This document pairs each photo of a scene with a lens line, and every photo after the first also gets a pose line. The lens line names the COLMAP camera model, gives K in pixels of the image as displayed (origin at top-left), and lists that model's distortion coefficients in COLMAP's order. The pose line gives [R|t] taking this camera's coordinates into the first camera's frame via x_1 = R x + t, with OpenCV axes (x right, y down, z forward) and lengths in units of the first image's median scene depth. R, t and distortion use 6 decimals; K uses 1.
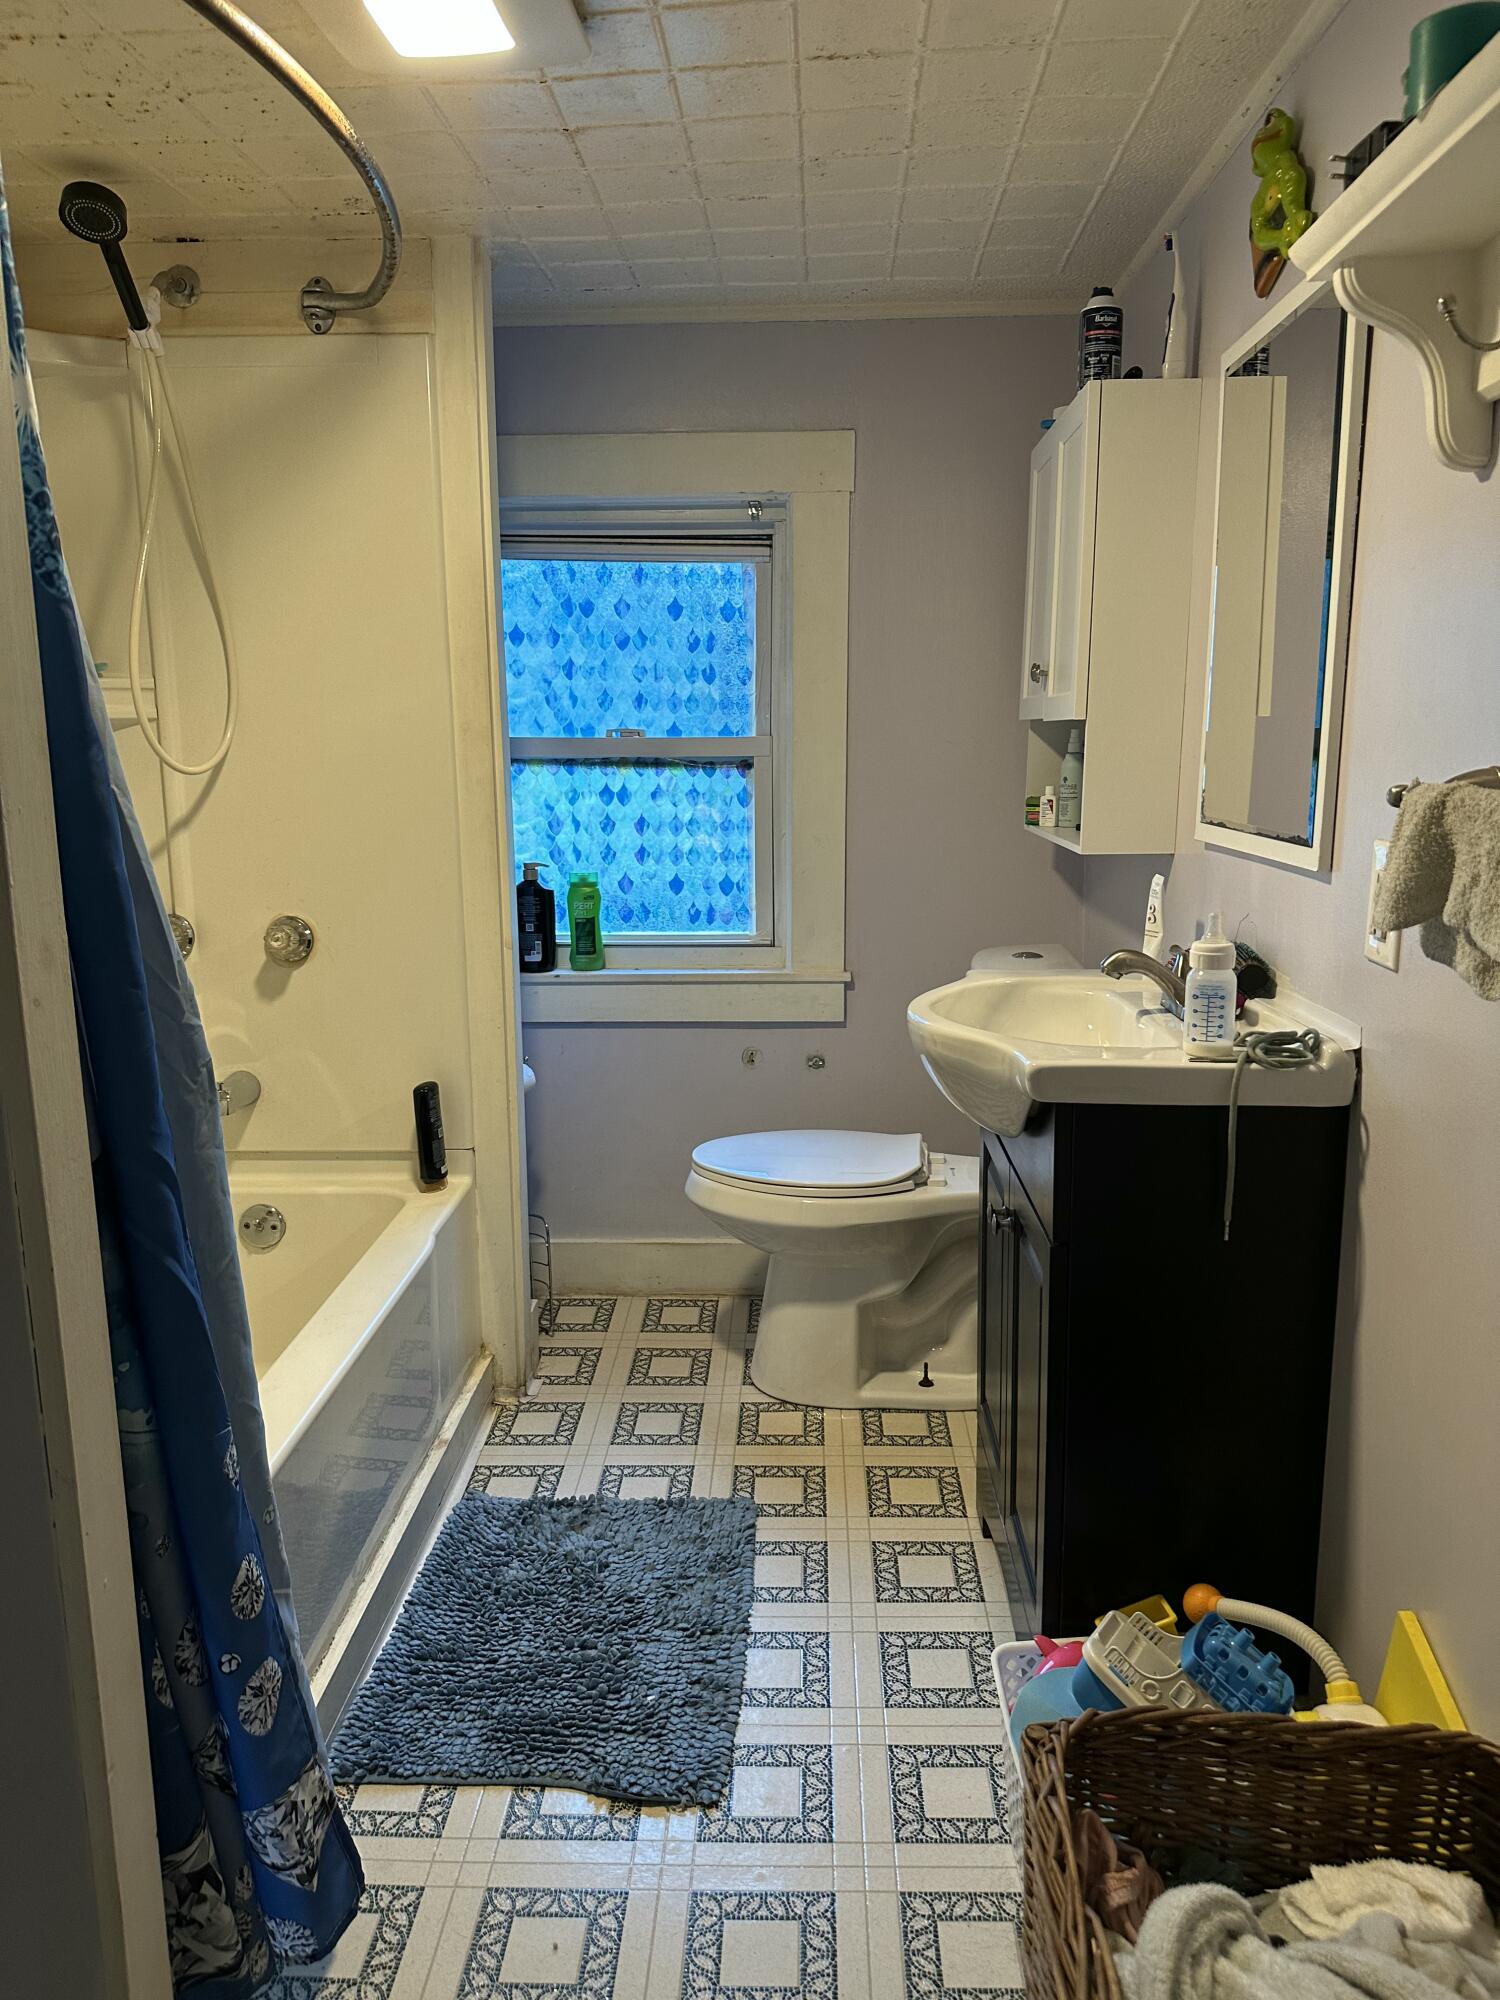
lens RADIAL K [[1369.7, 0, 747.4], [0, 1369.7, 1007.9], [0, 0, 1]] dist [0.163866, -0.319891]
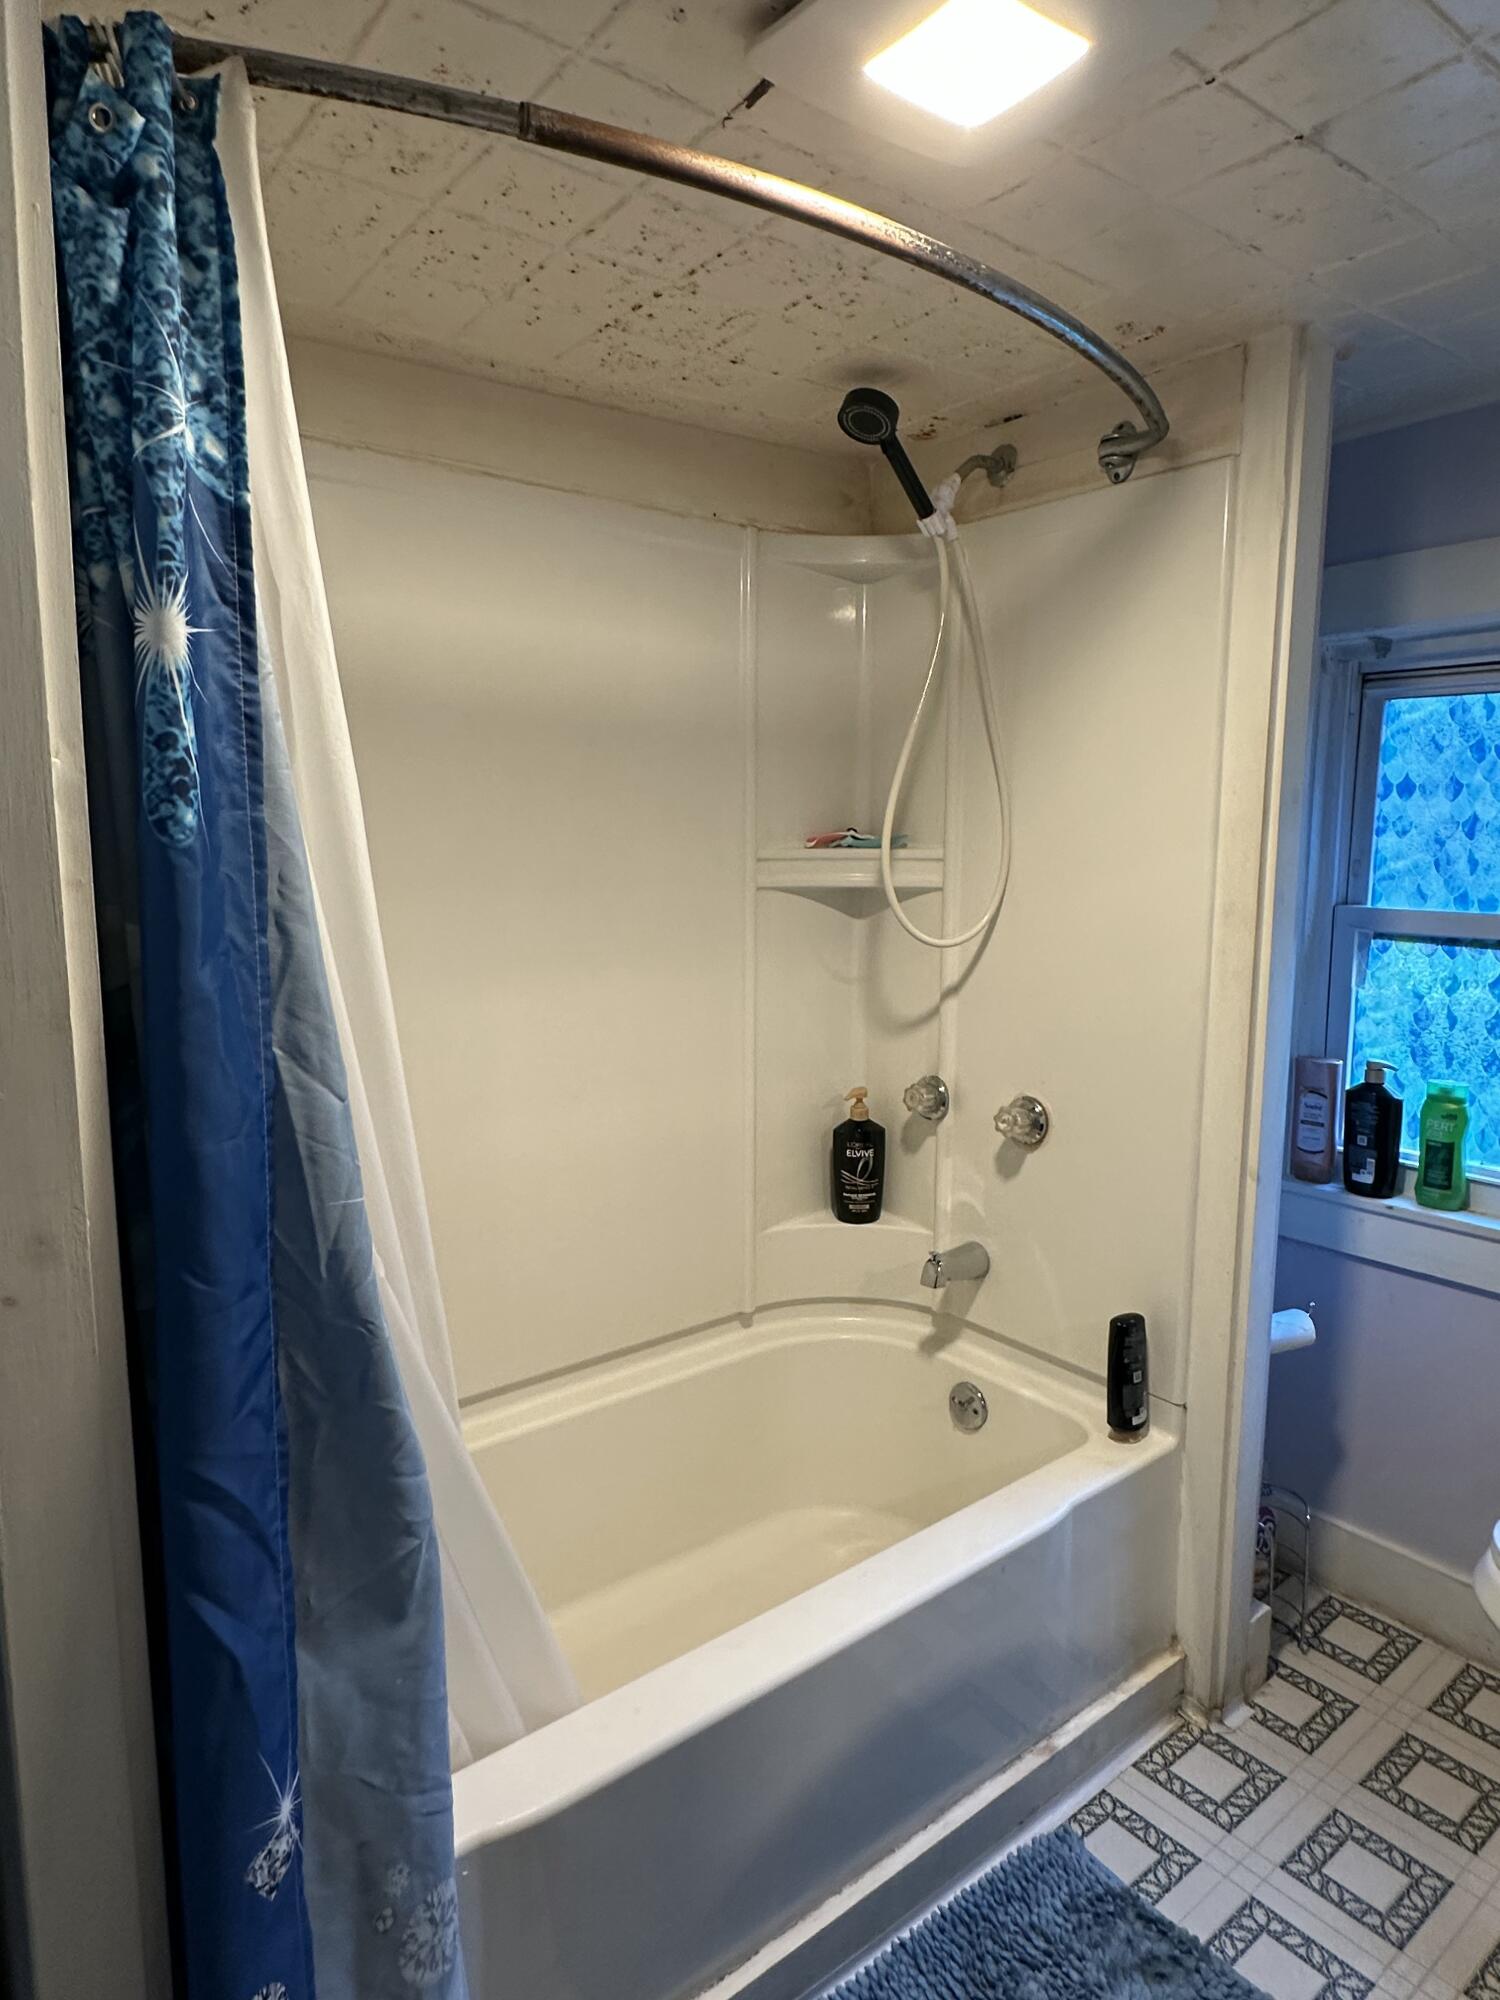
lens RADIAL K [[1178.7, 0, 750.0], [0, 1178.7, 1000.0], [0, 0, 1]] dist [-0.000617, -0.002099]
pose [[0.653619, 0.108508, -0.749005, 0.133886], [-0.156519, 0.987654, 0.006495, -0.101838], [0.740462, 0.112989, 0.662533, 0.306943]]
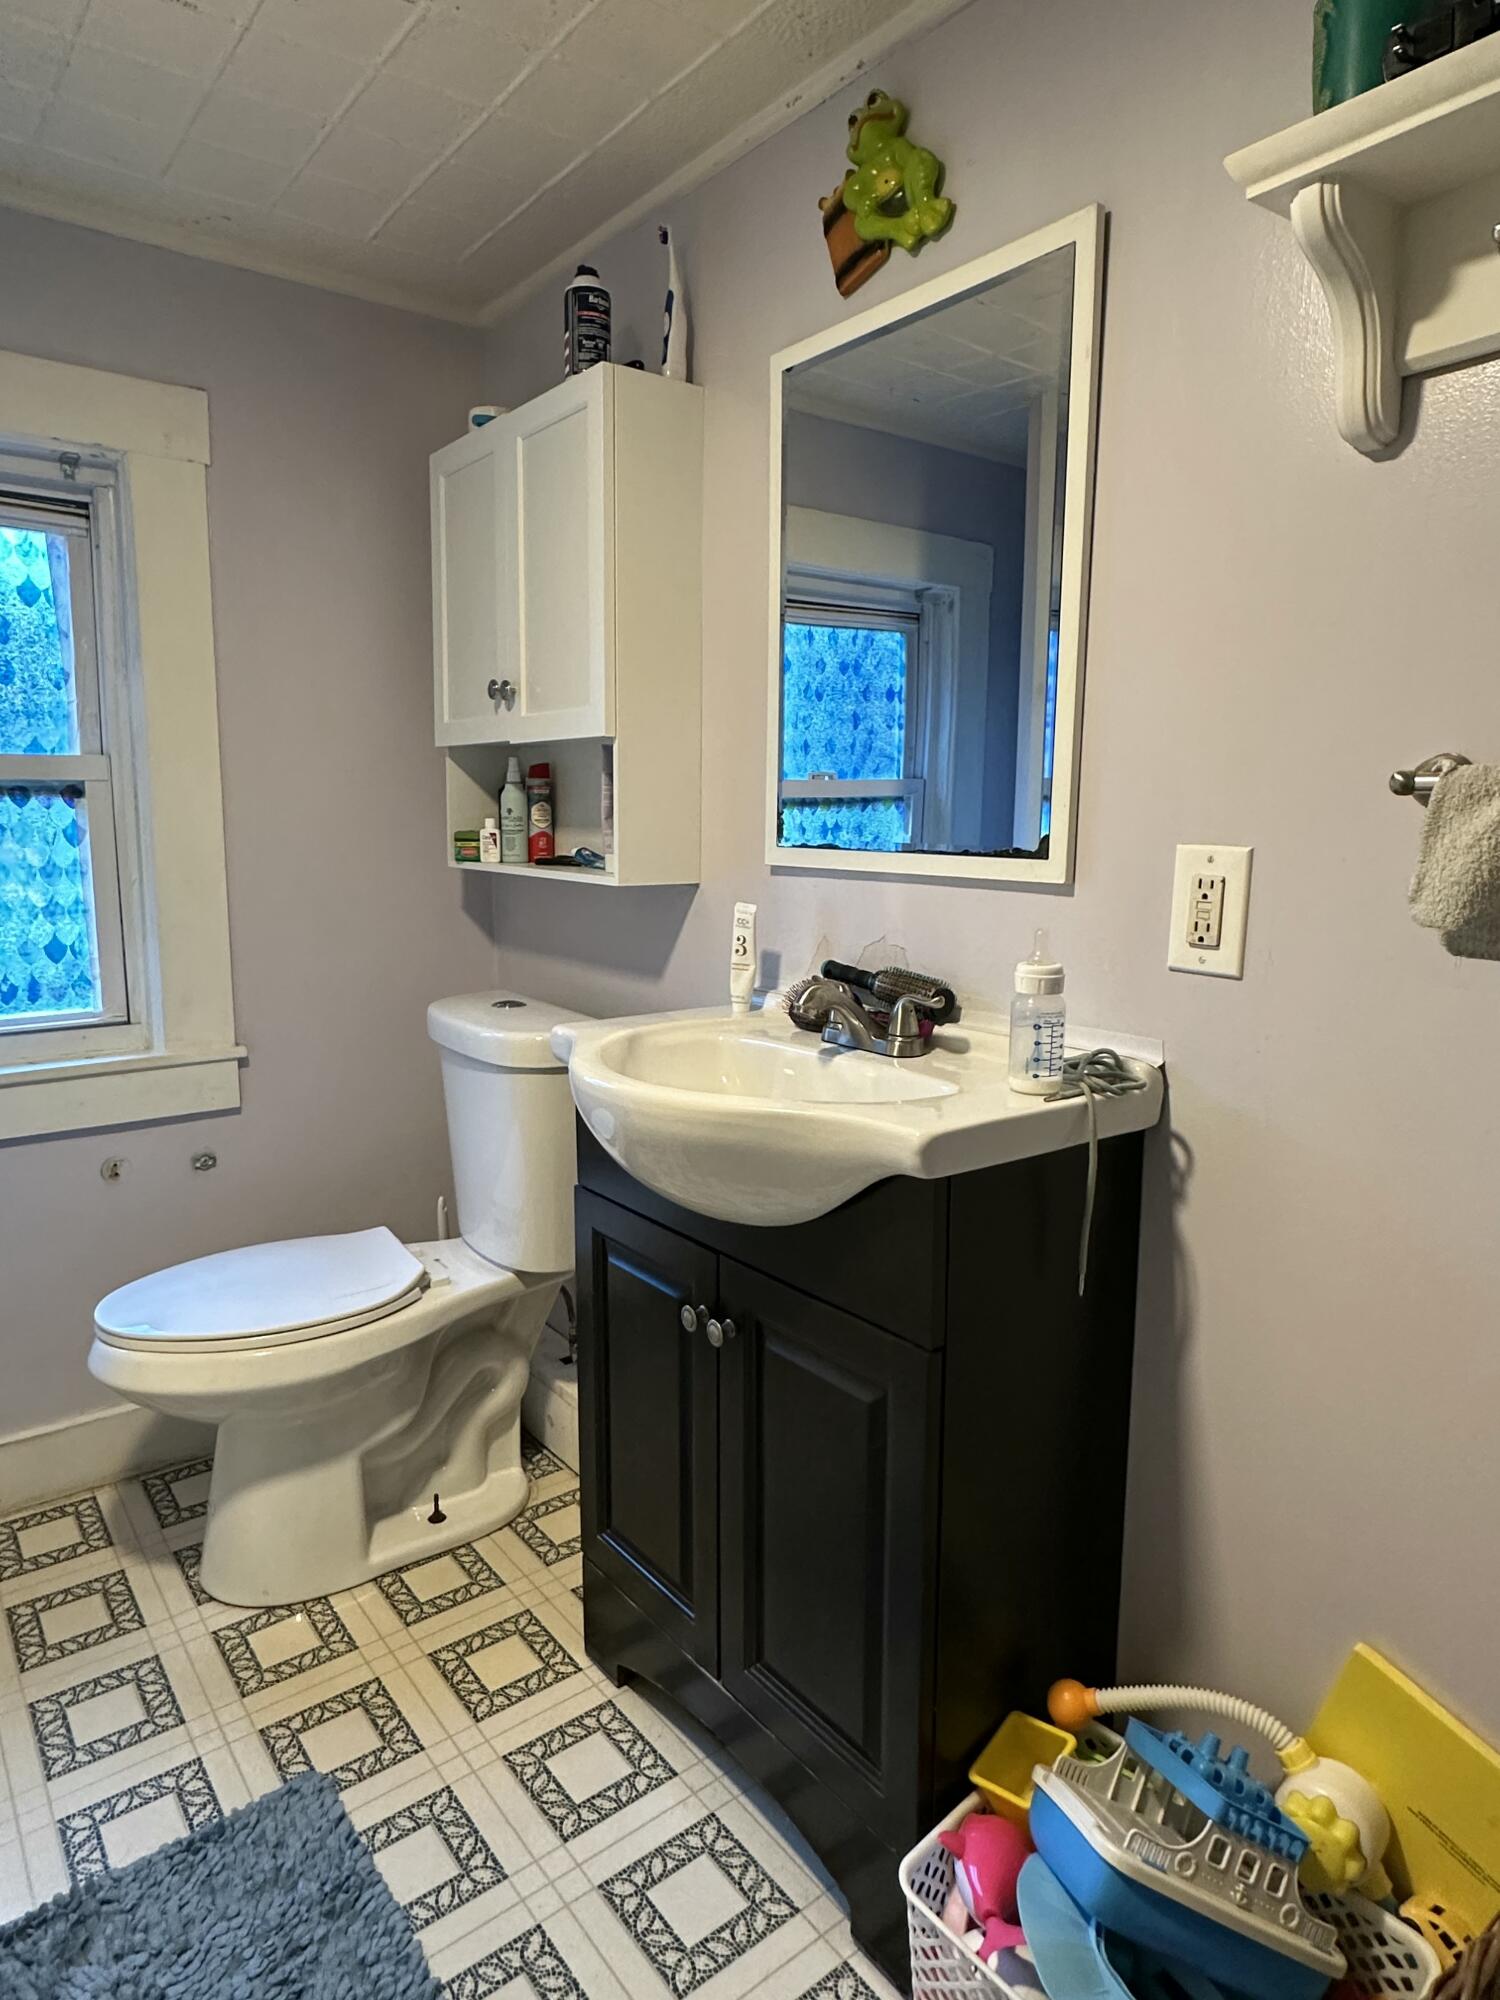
lens RADIAL K [[1194.5, 0, 718.6], [0, 1194.5, 994.2], [0, 0, 1]] dist [0.002165, 0.000115]
pose [[0.775035, -0.085091, 0.626163, -0.171282], [0.109939, 0.993938, -0.001008, -0.028341], [-0.622281, 0.069621, 0.779692, 0.306609]]
